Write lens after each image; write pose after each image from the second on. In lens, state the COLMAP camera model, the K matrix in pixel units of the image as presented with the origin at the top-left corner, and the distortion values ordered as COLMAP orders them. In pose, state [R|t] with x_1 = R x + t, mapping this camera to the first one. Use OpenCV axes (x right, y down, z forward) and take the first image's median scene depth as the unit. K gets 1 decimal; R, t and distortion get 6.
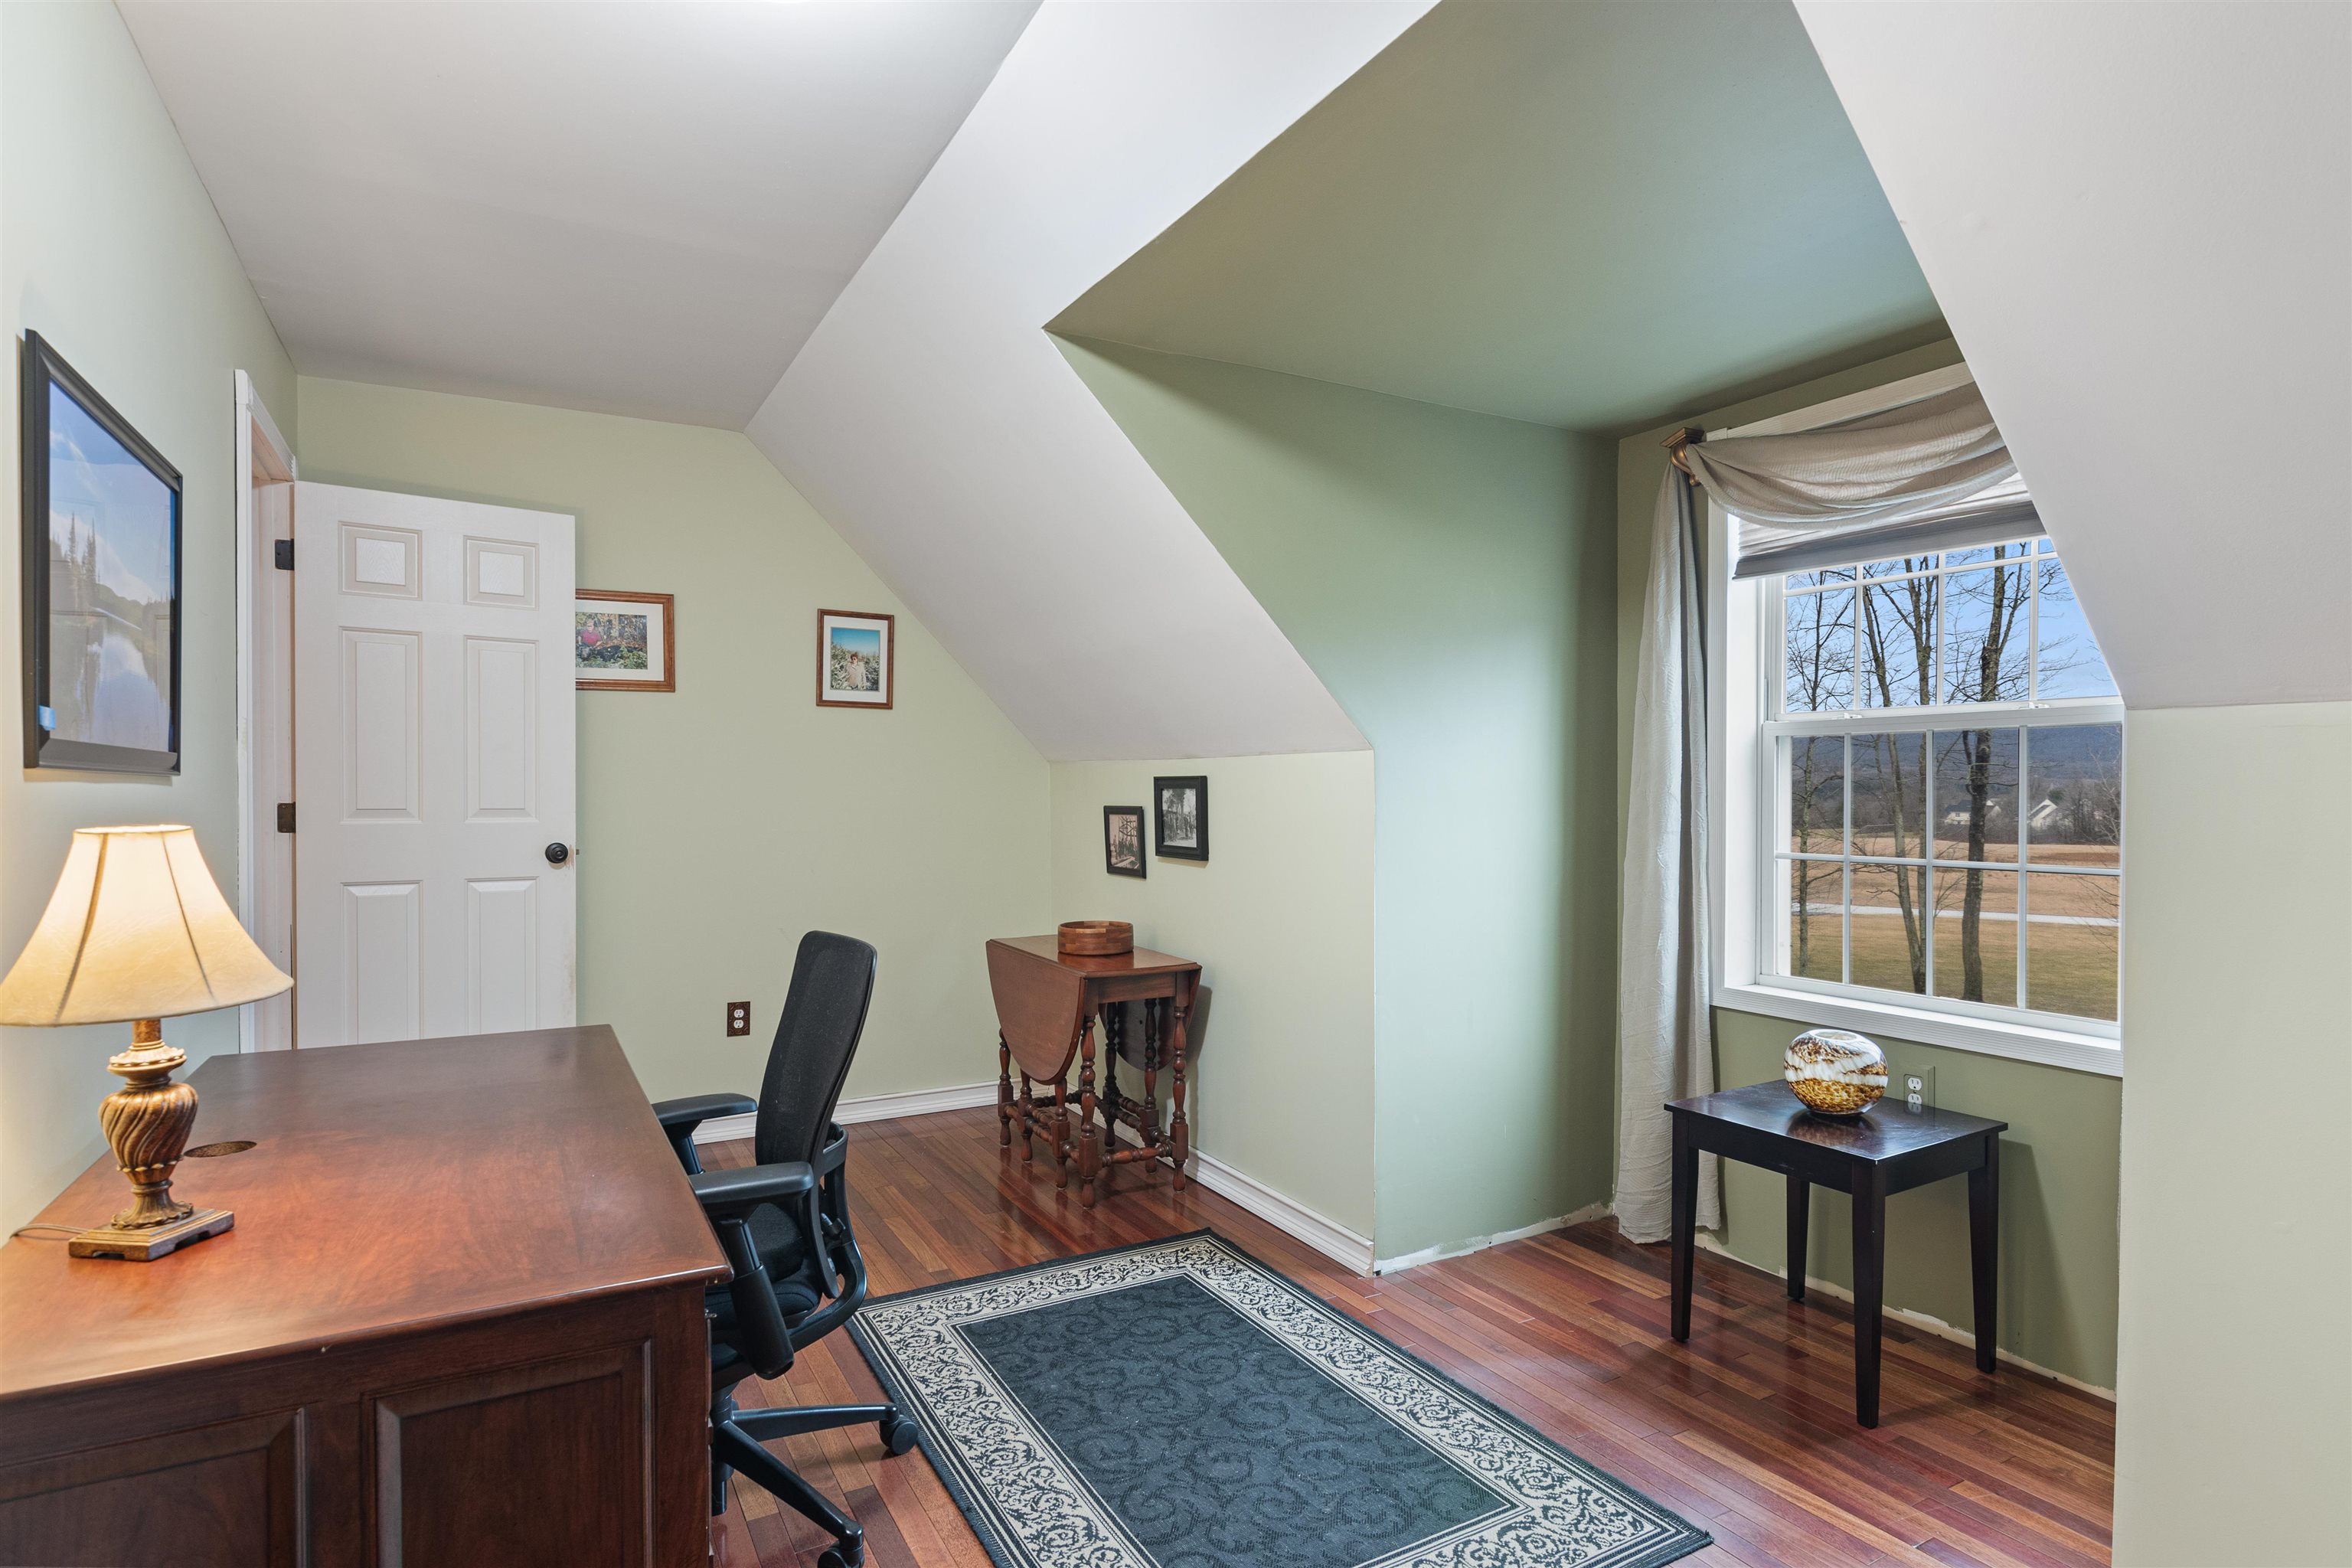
lens RADIAL K [[1216.8, 0, 1176.0], [0, 1216.8, 784.0], [0, 0, 1]] dist [-0.002444, -0.000351]
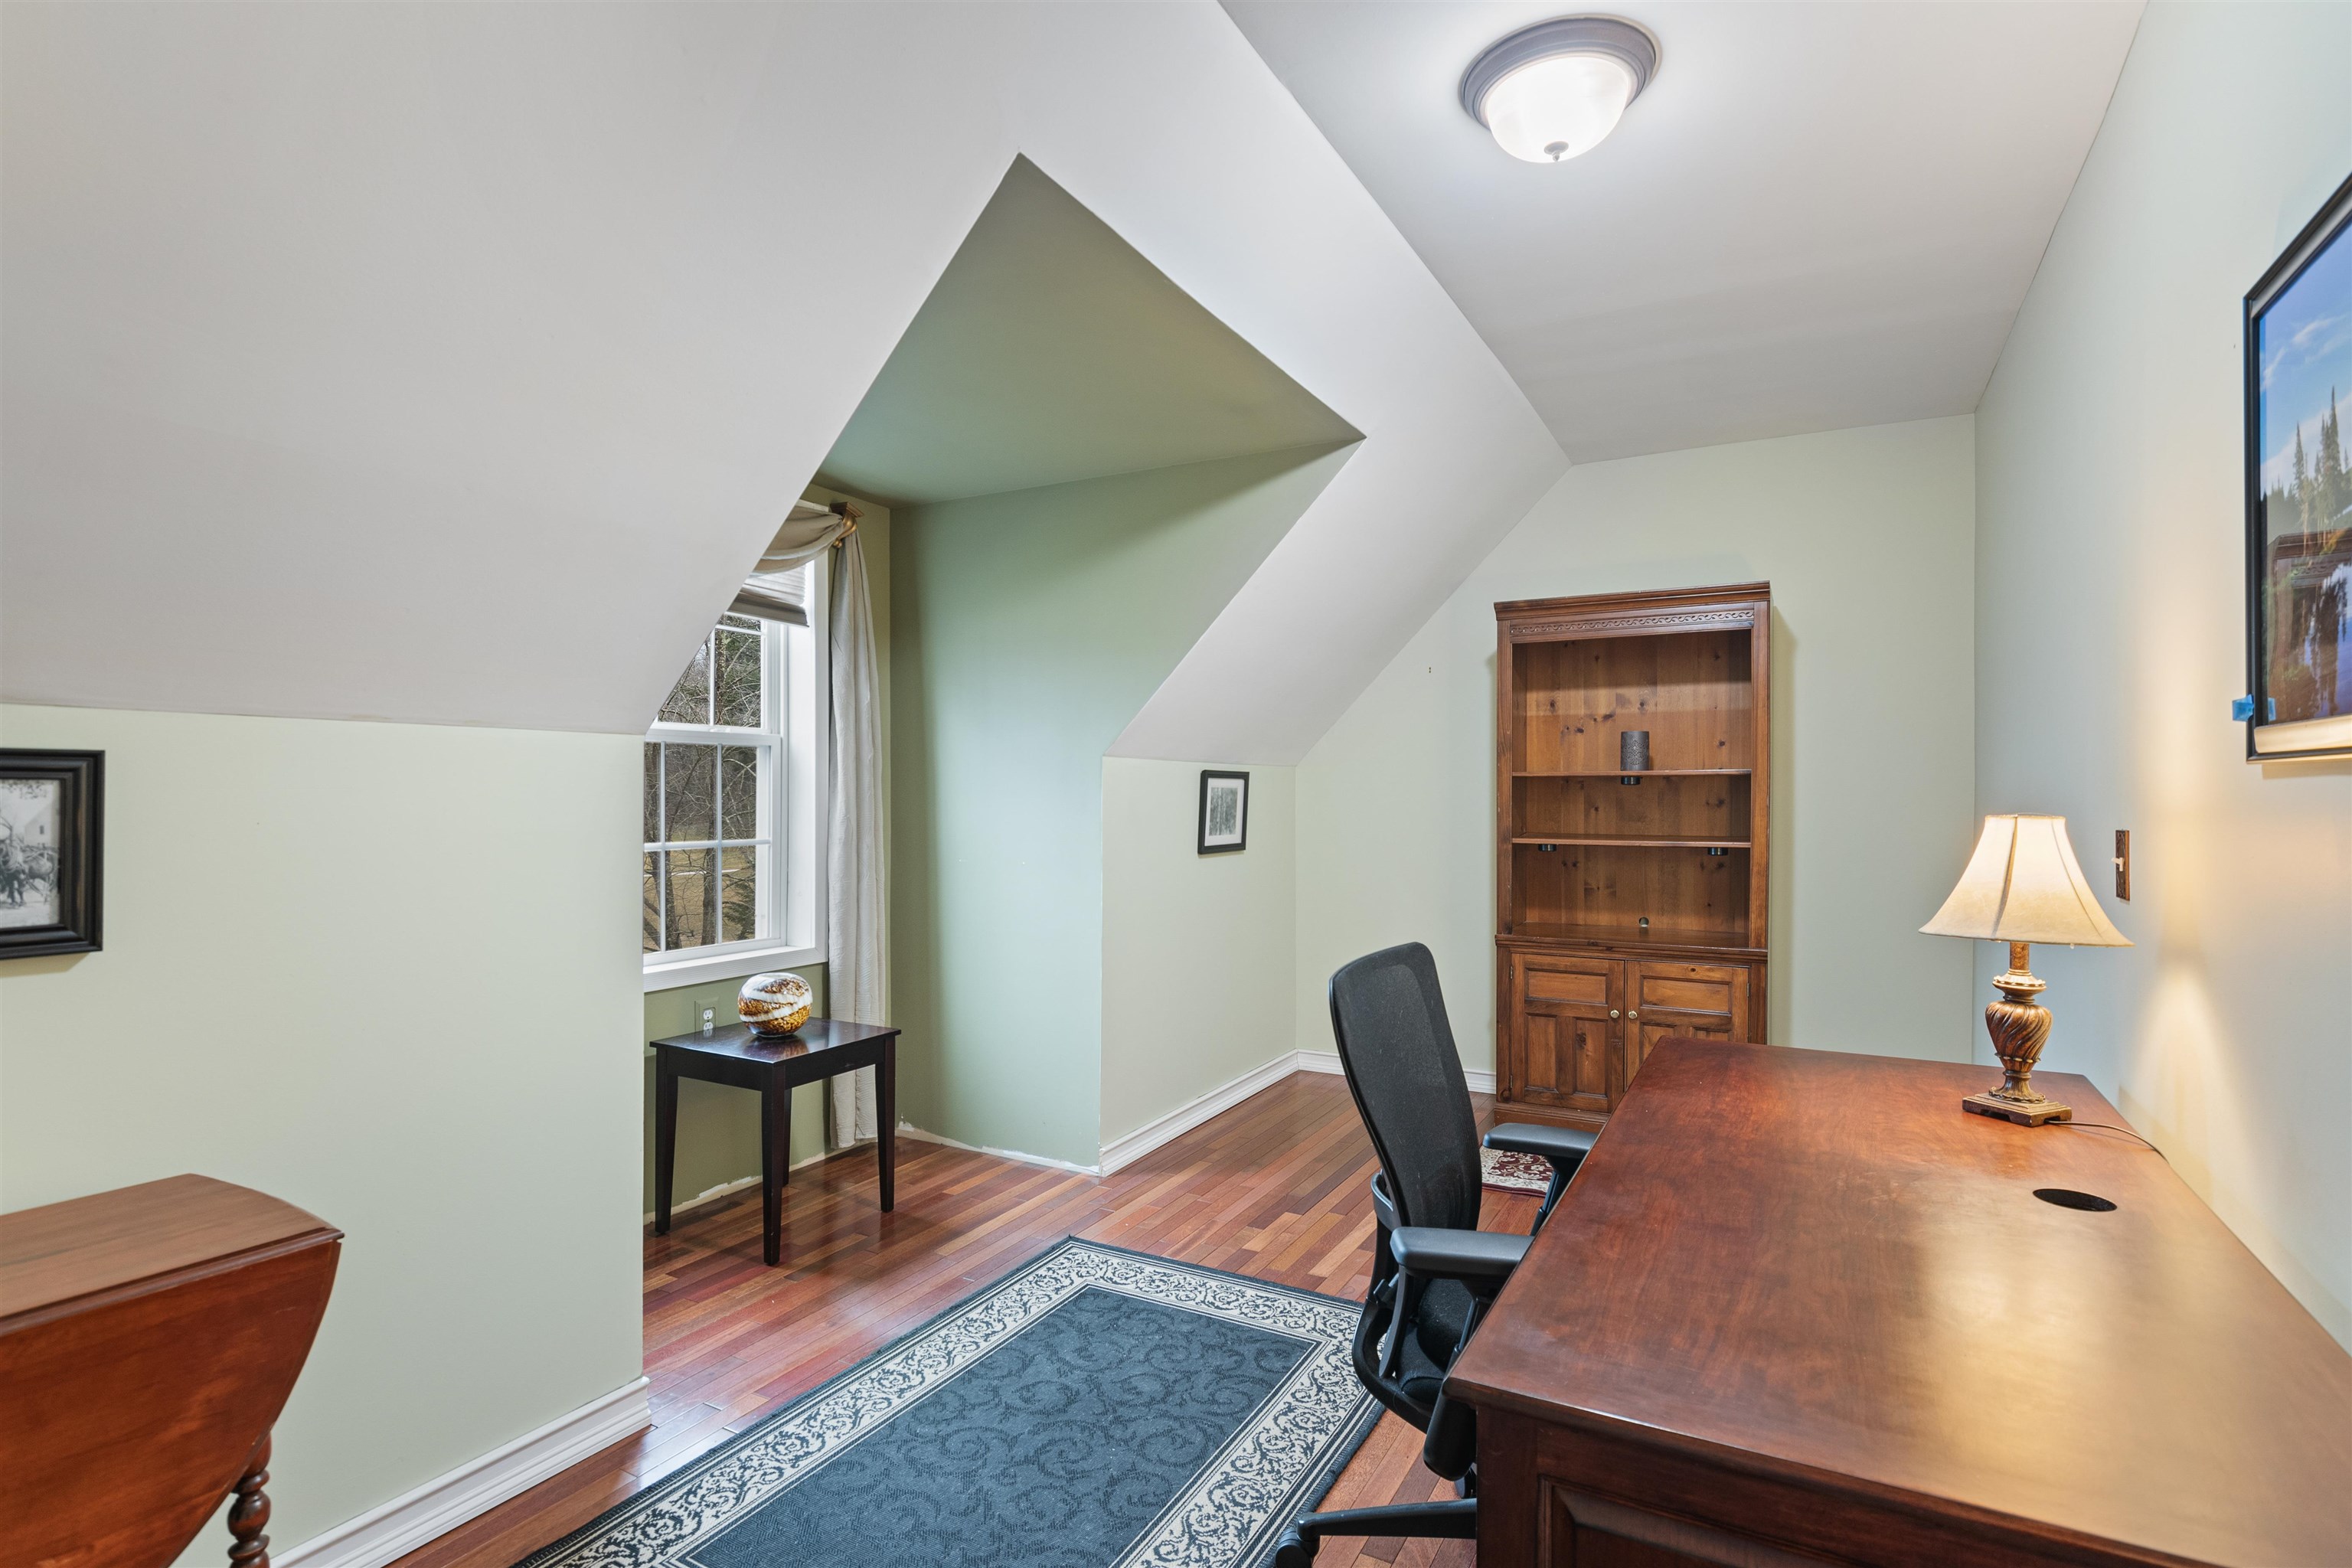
lens RADIAL K [[1175.2, 0, 1168.2], [0, 1175.2, 775.8], [0, 0, 1]] dist [-0.001532, -0.000022]
pose [[-0.530223, 0.010884, 0.847788, -0.839902], [-0.007463, 0.999819, -0.017504, 0.010349], [-0.847825, -0.015608, -0.530046, 1.454579]]
